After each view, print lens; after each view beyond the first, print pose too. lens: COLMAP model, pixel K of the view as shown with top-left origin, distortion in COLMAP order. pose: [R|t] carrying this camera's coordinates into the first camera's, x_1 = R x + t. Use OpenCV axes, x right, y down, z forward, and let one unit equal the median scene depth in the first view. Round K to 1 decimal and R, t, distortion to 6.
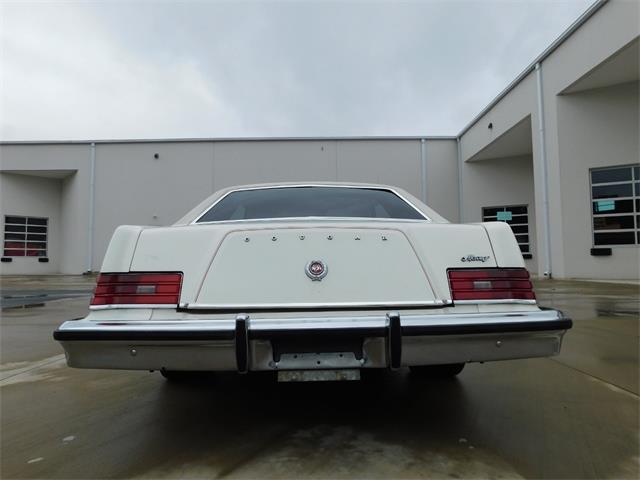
lens RADIAL K [[420.3, 0, 316.6], [0, 420.3, 236.3], [0, 0, 1]] dist [-0.068099, 0.052021]
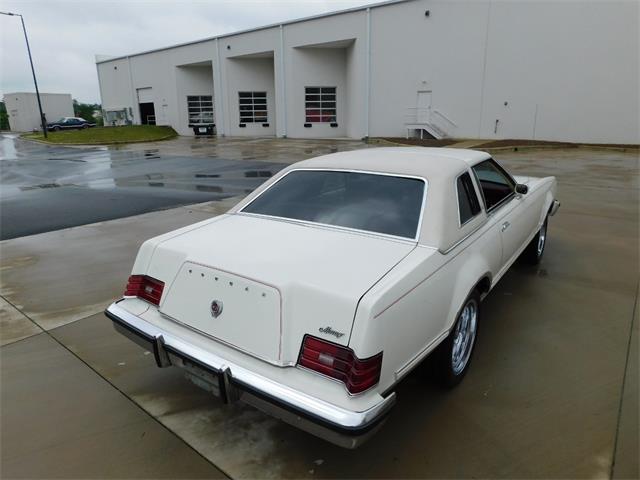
lens RADIAL K [[420.3, 0, 316.6], [0, 420.3, 236.3], [0, 0, 1]] dist [-0.068099, 0.052021]
pose [[0.787509, 0.162296, -0.594550, 0.974749], [0.047686, 0.945766, 0.321330, -0.532401], [0.614456, -0.281402, 0.737059, 0.285208]]
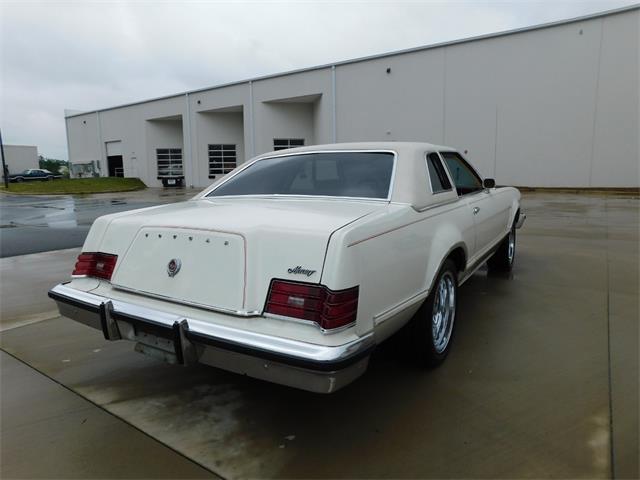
lens RADIAL K [[420.3, 0, 316.6], [0, 420.3, 236.3], [0, 0, 1]] dist [-0.068099, 0.052021]
pose [[0.830363, 0.074145, -0.552267, 0.965347], [0.046420, 0.978458, 0.201158, -0.220870], [0.555285, -0.192670, 0.809034, 0.280612]]
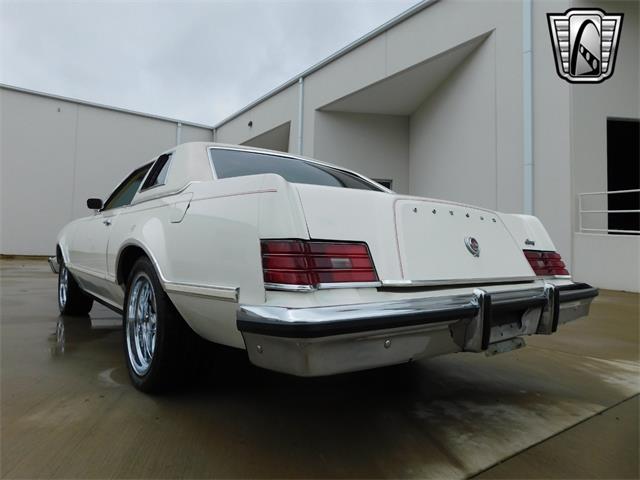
lens RADIAL K [[420.3, 0, 316.6], [0, 420.3, 236.3], [0, 0, 1]] dist [-0.068099, 0.052021]
pose [[0.802078, 0.055652, 0.594621, -0.888841], [-0.070875, 0.997483, 0.002245, 0.078927], [-0.592999, -0.043944, 0.804003, 0.406121]]
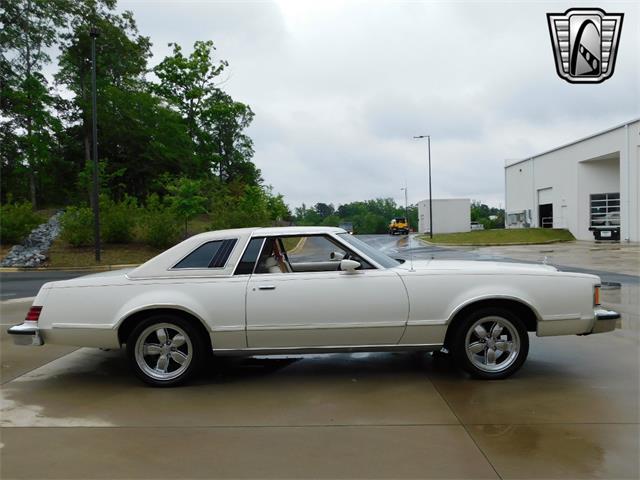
lens RADIAL K [[474.5, 0, 317.4], [0, 474.5, 236.6], [0, 0, 1]] dist [-0.004735, -0.002024]
pose [[-0.005180, 0.015745, -0.999863, 3.438530], [0.085277, 0.996241, 0.015246, -0.210401], [0.996344, -0.085187, -0.006504, 3.030694]]
